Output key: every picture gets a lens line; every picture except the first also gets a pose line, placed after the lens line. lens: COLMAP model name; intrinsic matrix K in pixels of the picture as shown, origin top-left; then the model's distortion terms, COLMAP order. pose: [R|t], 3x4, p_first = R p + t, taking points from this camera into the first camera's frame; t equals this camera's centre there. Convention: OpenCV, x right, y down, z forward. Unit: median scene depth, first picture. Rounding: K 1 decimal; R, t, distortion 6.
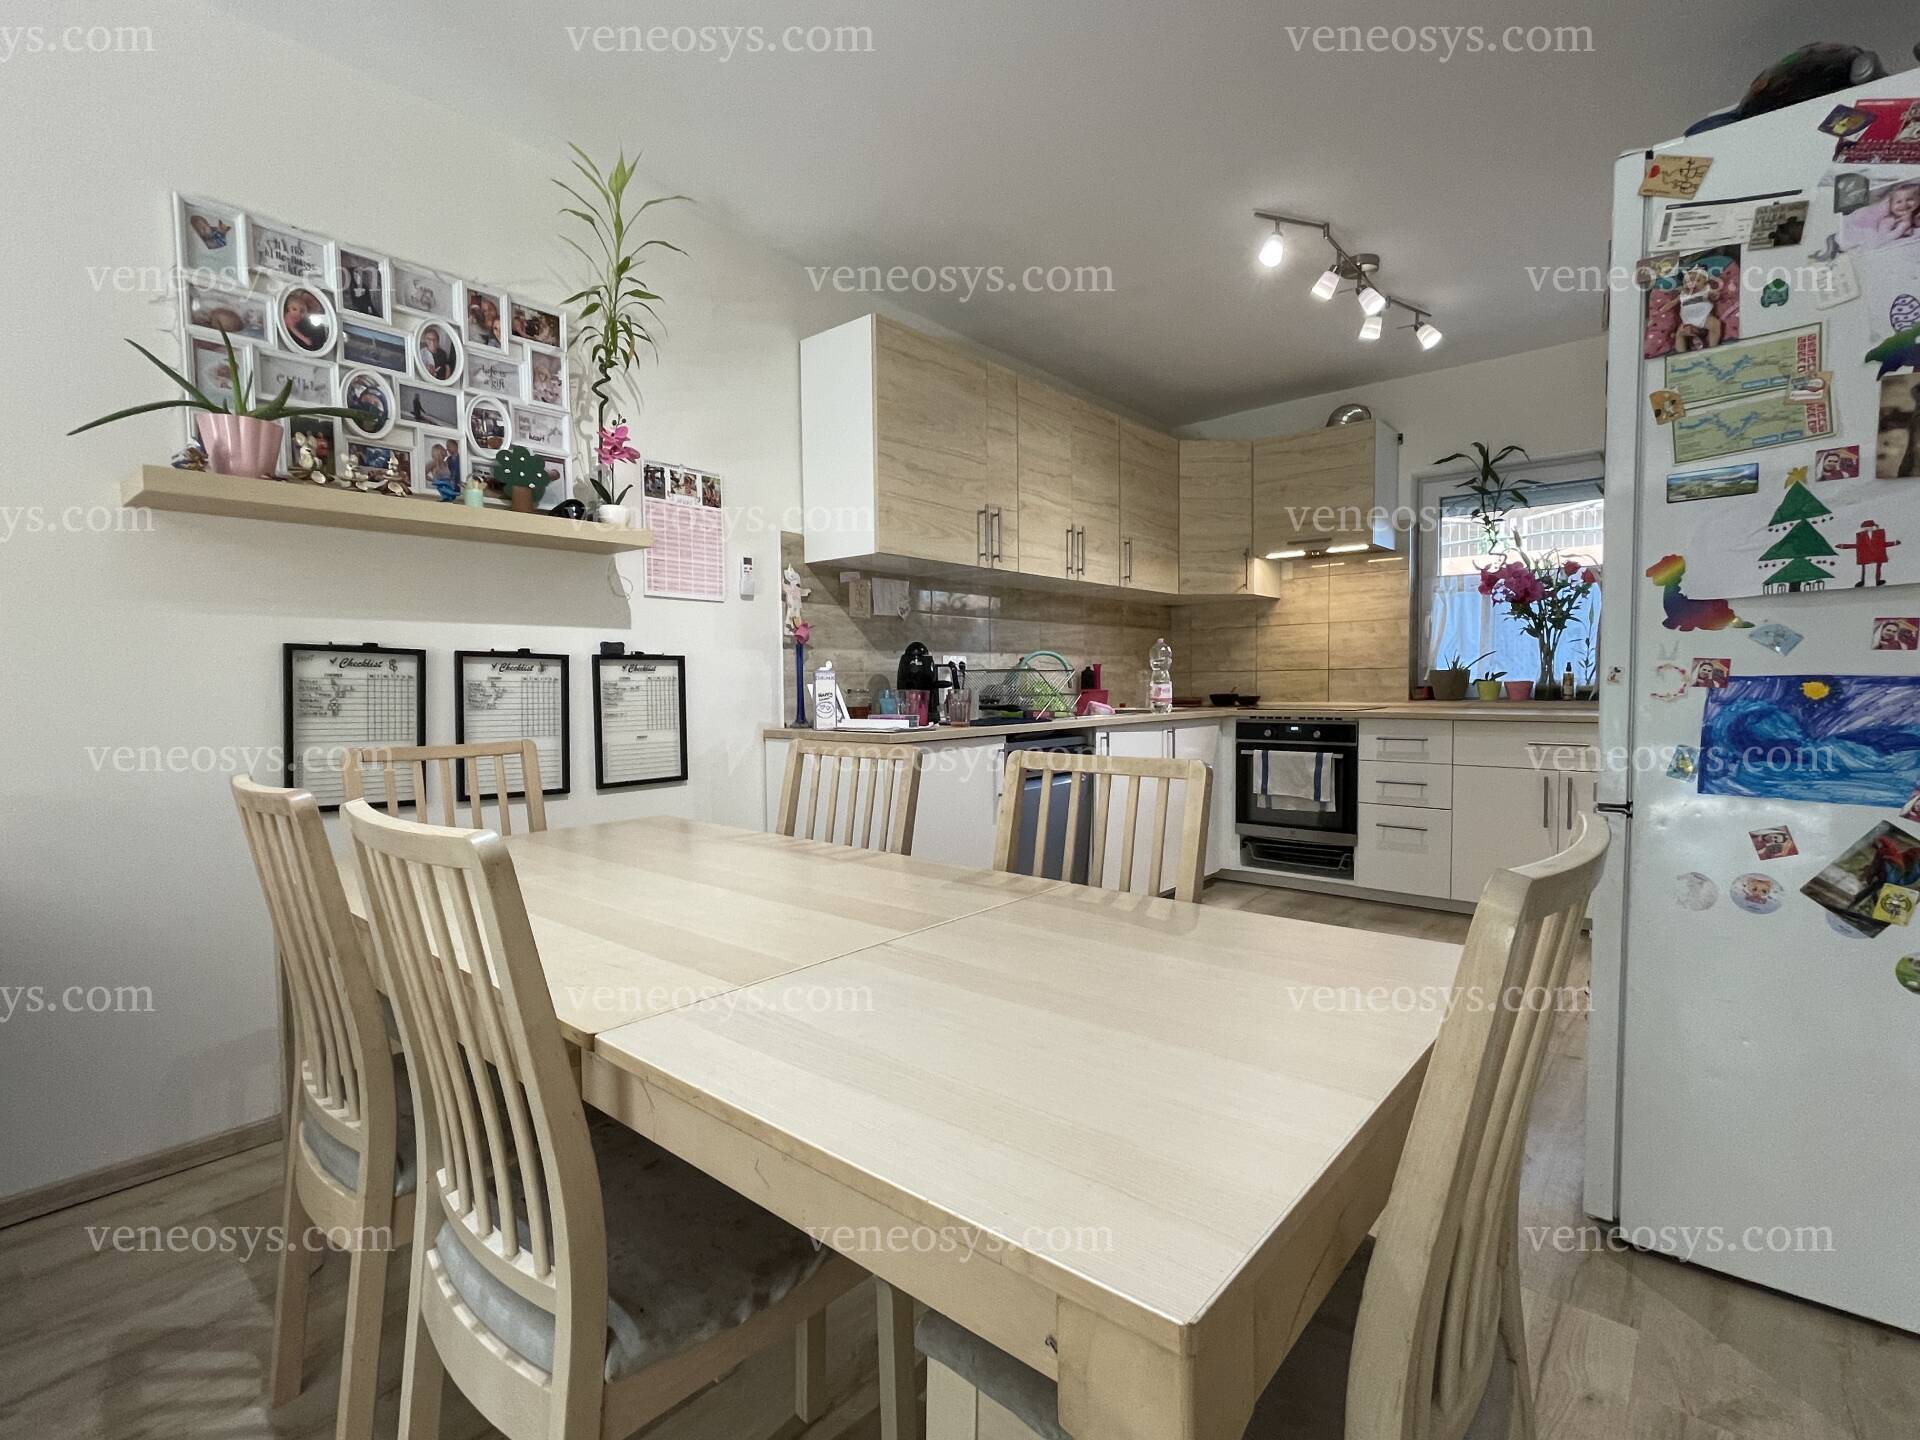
lens RADIAL K [[903.8, 0, 954.5], [0, 903.8, 724.5], [0, 0, 1]] dist [-0.001832, 0.001748]
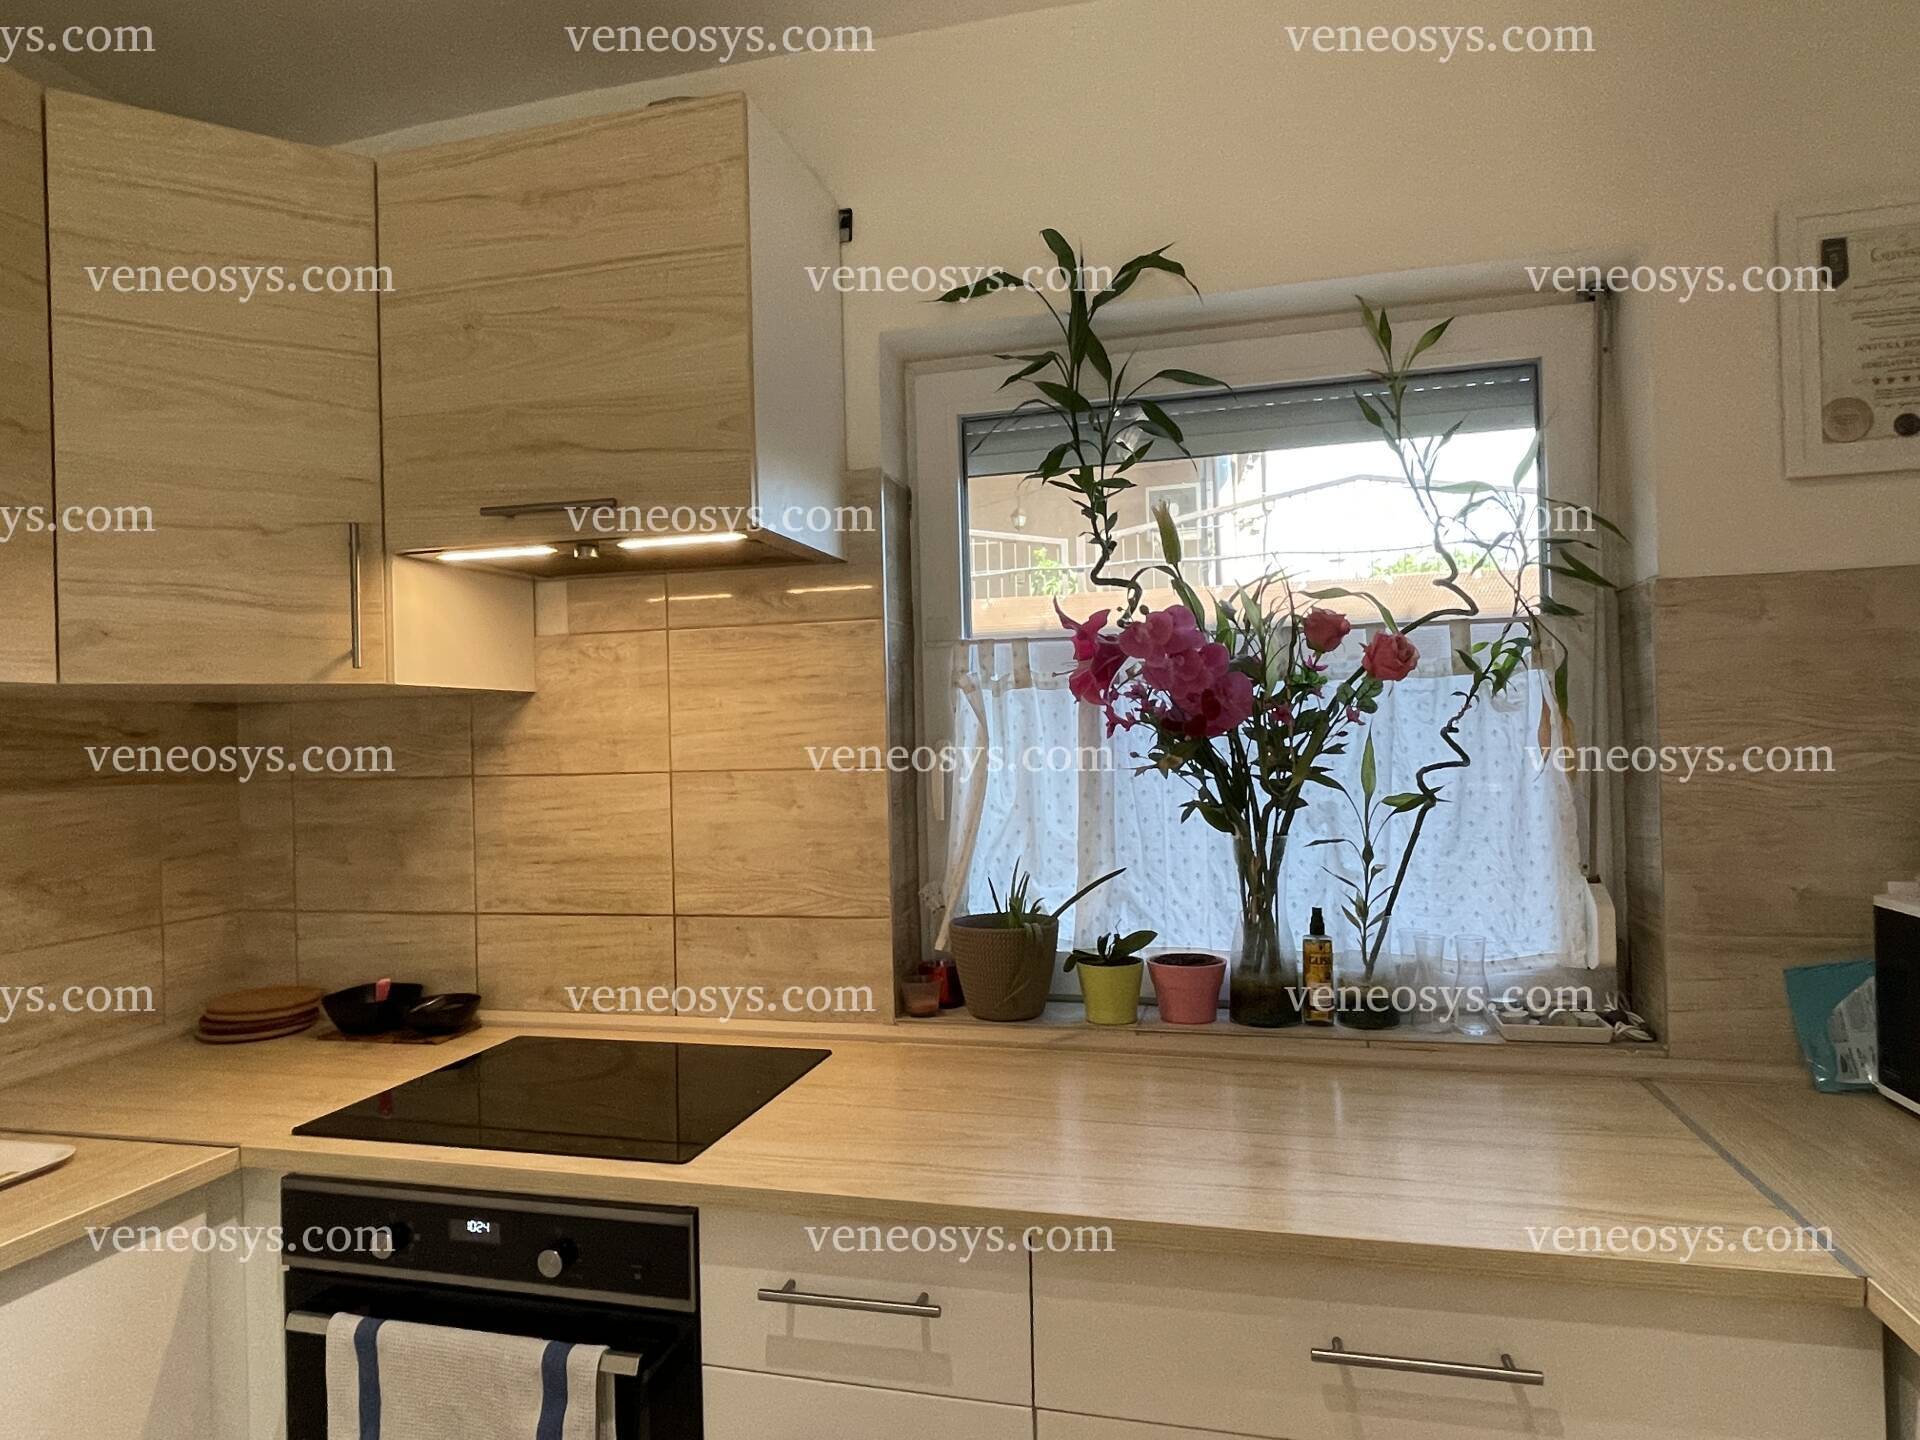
lens RADIAL K [[1162.6, 0, 940.1], [0, 1162.6, 735.3], [0, 0, 1]] dist [-0.004689, -0.003228]
pose [[0.897348, -0.009208, 0.441228, 0.449151], [0.034934, 0.998127, -0.050218, -0.143909], [-0.439939, 0.060477, 0.895989, 0.825236]]
